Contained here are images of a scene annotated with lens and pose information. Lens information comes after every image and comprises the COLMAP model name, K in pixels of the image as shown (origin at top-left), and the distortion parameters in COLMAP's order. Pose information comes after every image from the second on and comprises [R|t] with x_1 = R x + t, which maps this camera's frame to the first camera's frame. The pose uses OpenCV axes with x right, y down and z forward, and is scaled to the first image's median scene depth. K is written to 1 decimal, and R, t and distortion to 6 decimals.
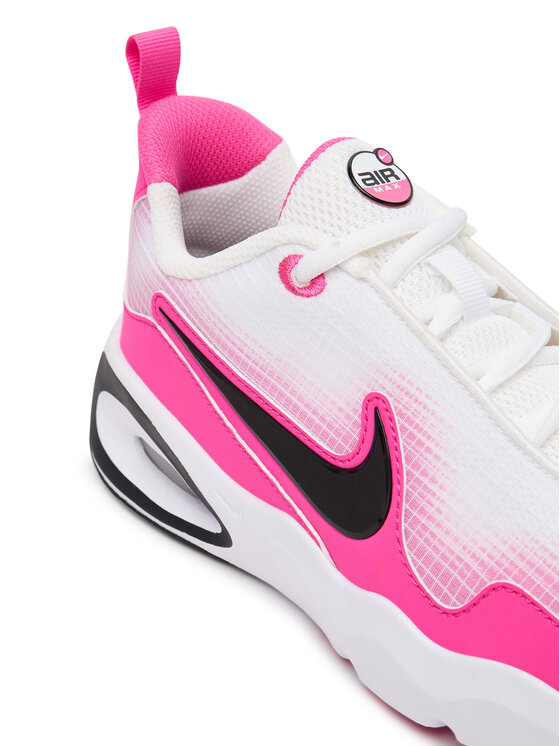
lens RADIAL K [[1511.0, 0, 279.9], [0, 1511.0, 371.1], [0, 0, 1]] dist [-0.071280, 0.000000]
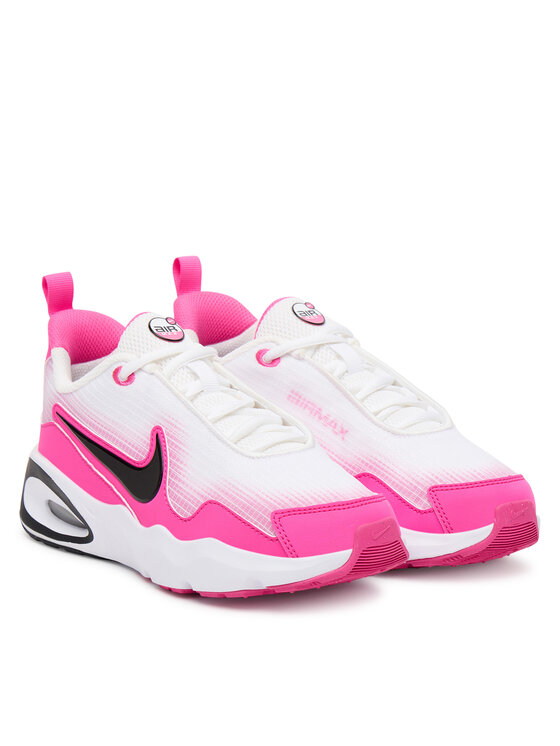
lens RADIAL K [[1969.1, 0, 279.7], [0, 1969.1, 374.6], [0, 0, 1]] dist [1.119168, 0.000000]
pose [[0.997757, -0.032844, -0.058322, 0.368580], [0.014594, 0.957114, -0.289344, 0.685241], [0.065324, 0.287844, 0.955447, -1.446778]]
